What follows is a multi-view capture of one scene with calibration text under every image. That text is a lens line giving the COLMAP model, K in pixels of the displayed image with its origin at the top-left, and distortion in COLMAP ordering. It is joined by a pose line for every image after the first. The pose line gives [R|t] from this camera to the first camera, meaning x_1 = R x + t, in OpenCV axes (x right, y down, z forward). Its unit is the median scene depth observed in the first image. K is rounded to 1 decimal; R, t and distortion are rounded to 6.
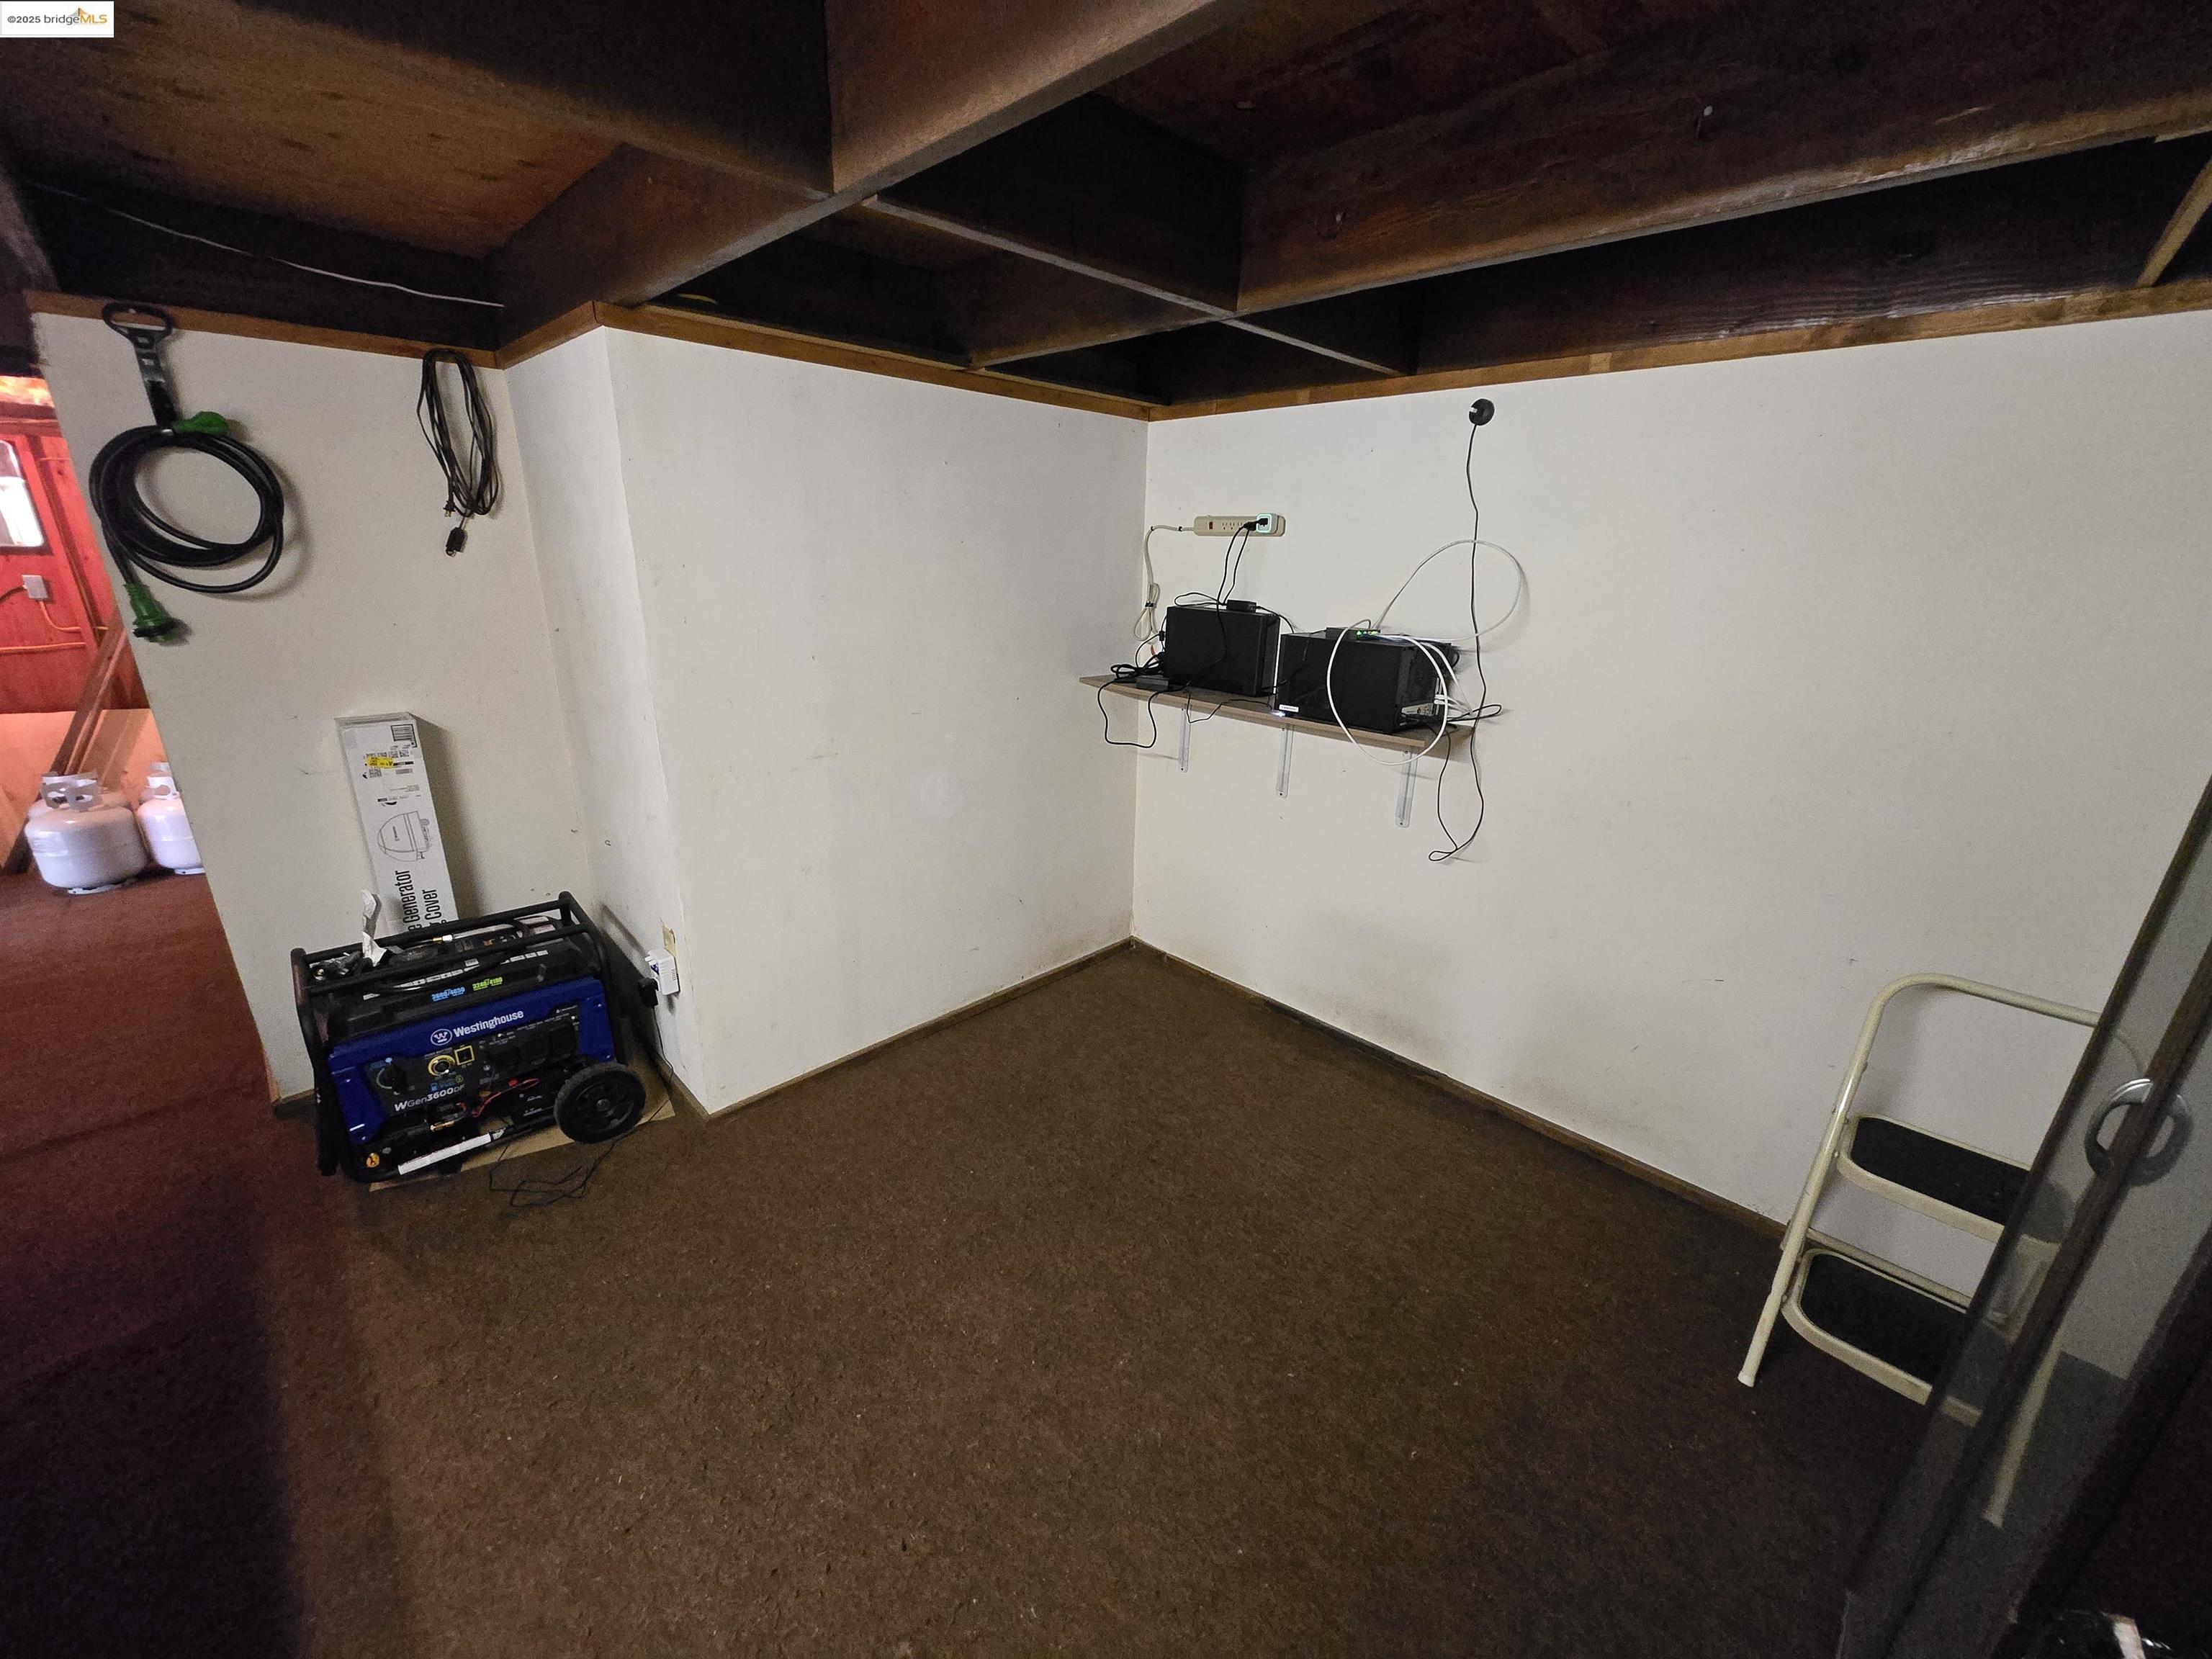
lens RADIAL K [[867.6, 0, 1103.4], [0, 867.6, 822.9], [0, 0, 1]] dist [0.013036, 0.000029]
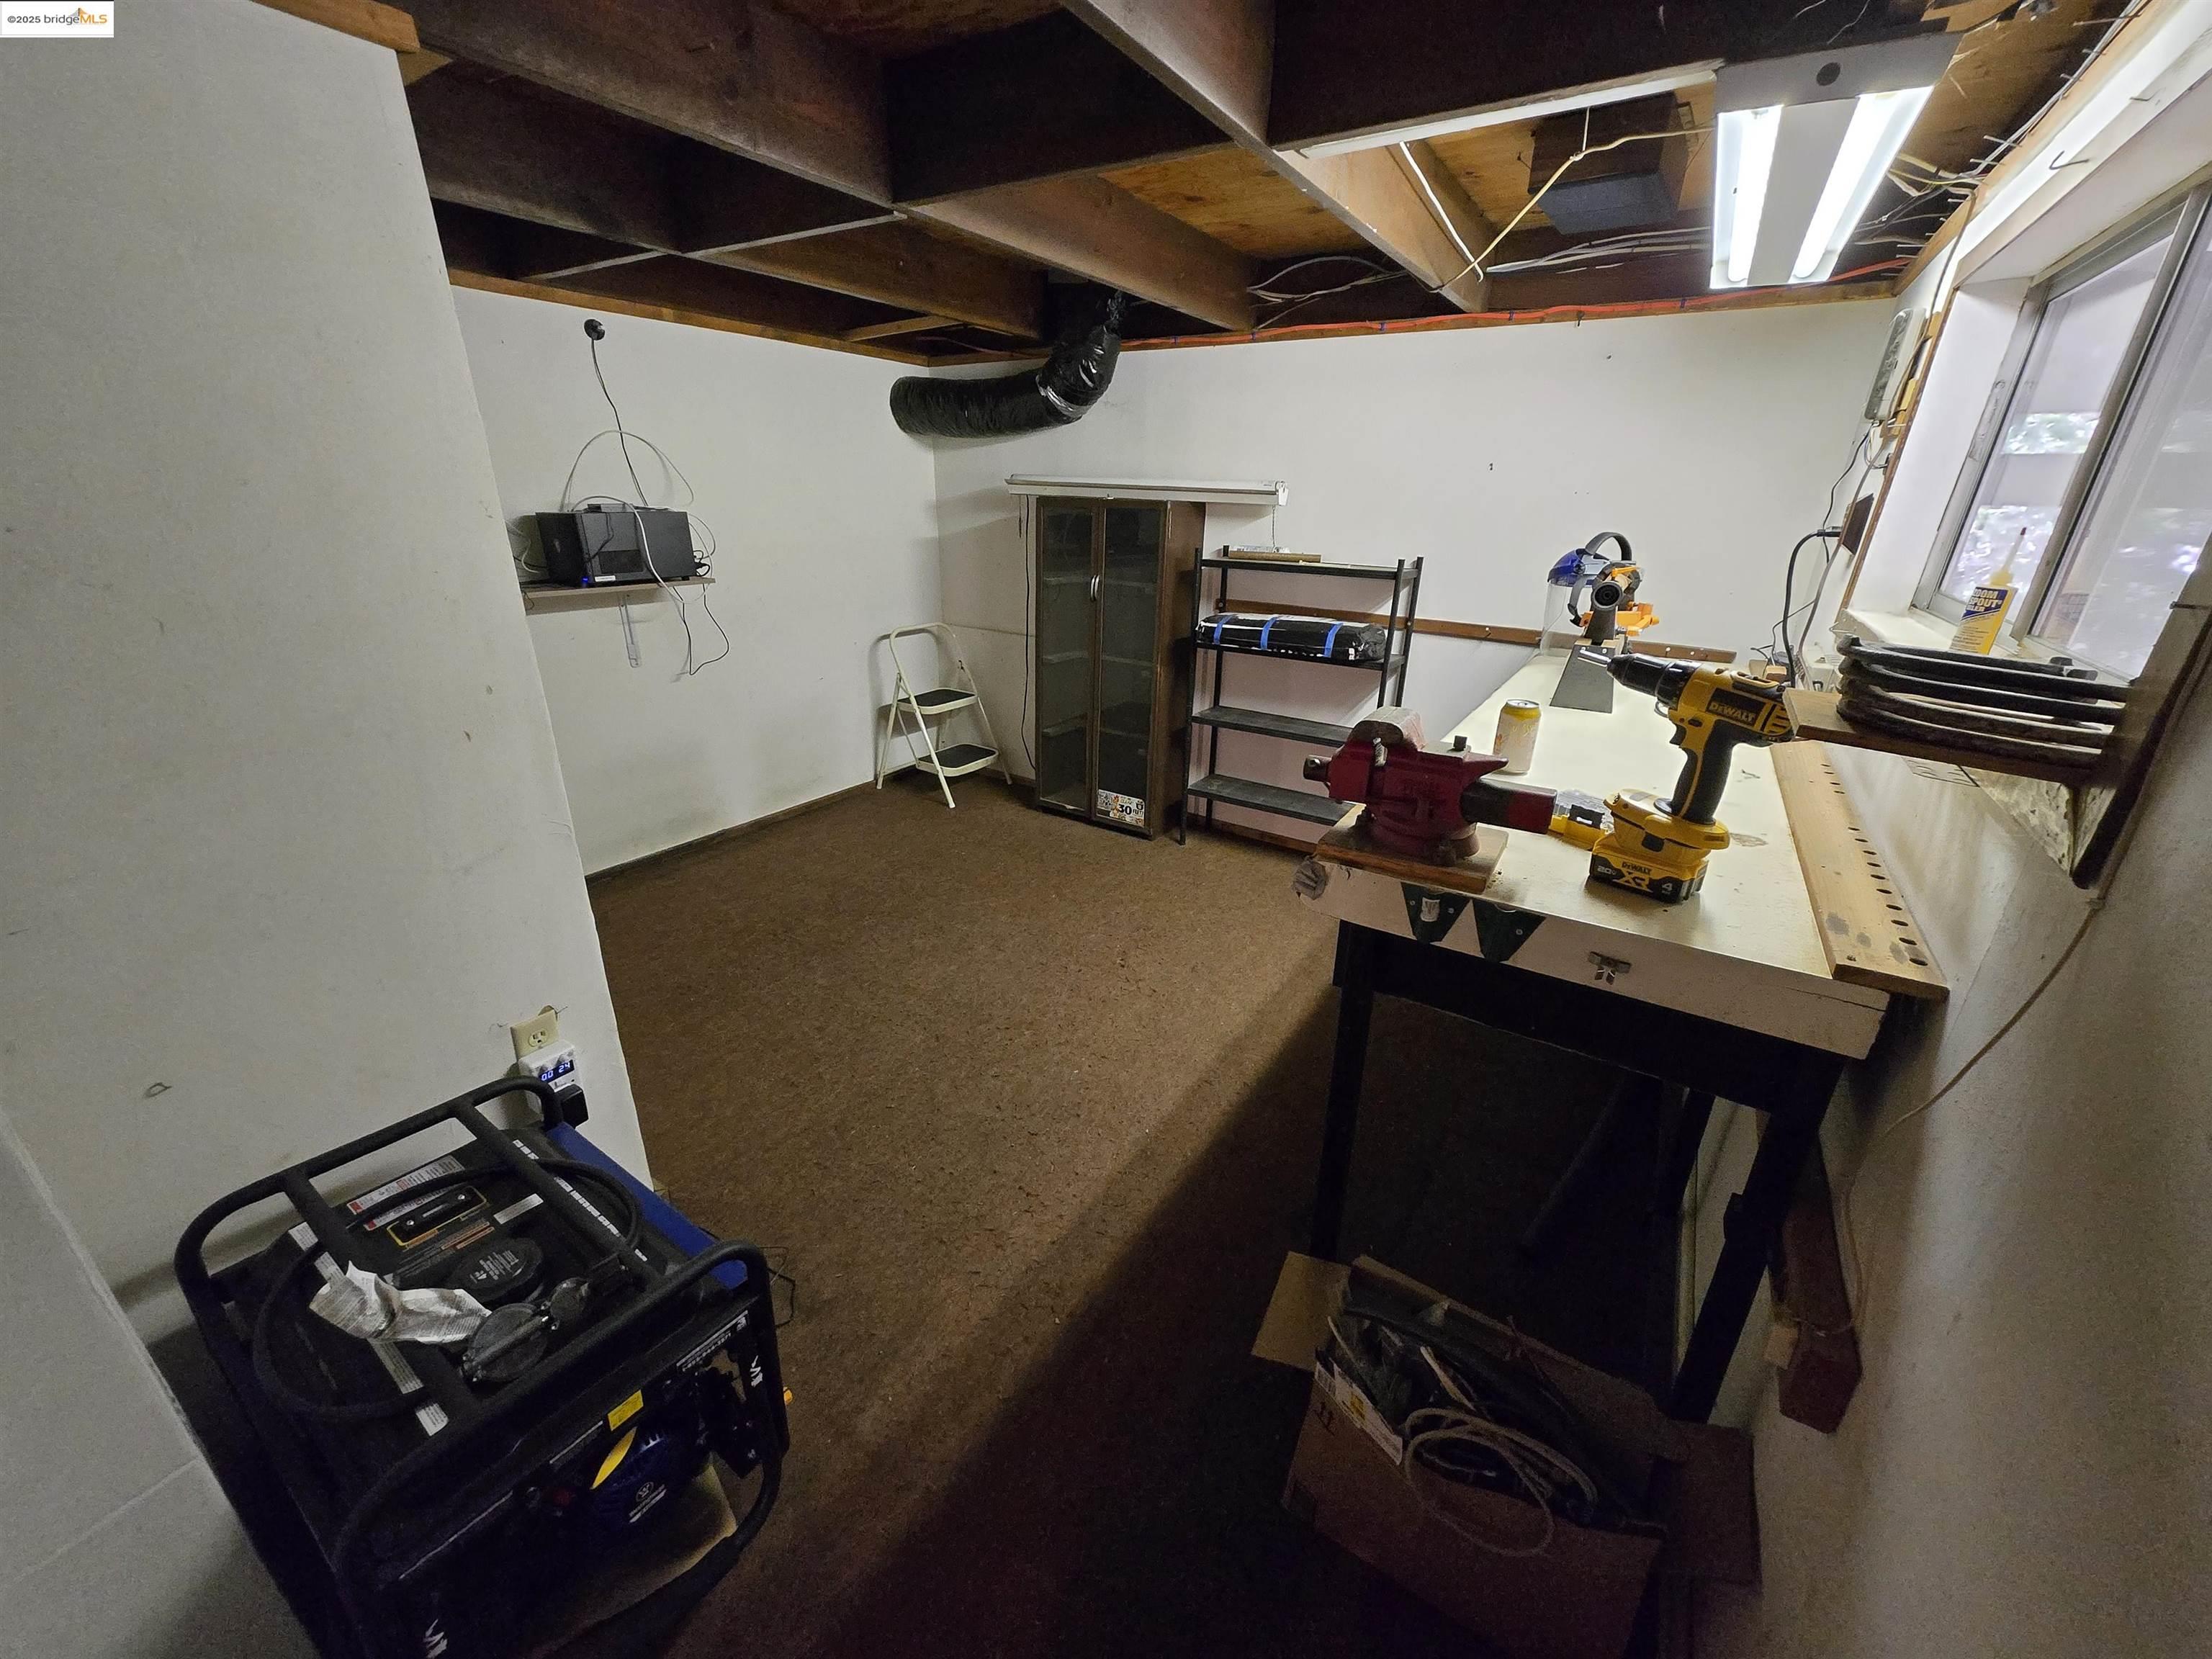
lens RADIAL K [[867.6, 0, 1103.4], [0, 867.6, 822.9], [0, 0, 1]] dist [0.013036, 0.000029]
pose [[-0.205372, -0.380699, 0.901604, -1.167640], [0.275854, 0.861372, 0.426547, -0.175387], [-0.939003, 0.336312, -0.071884, 0.606267]]
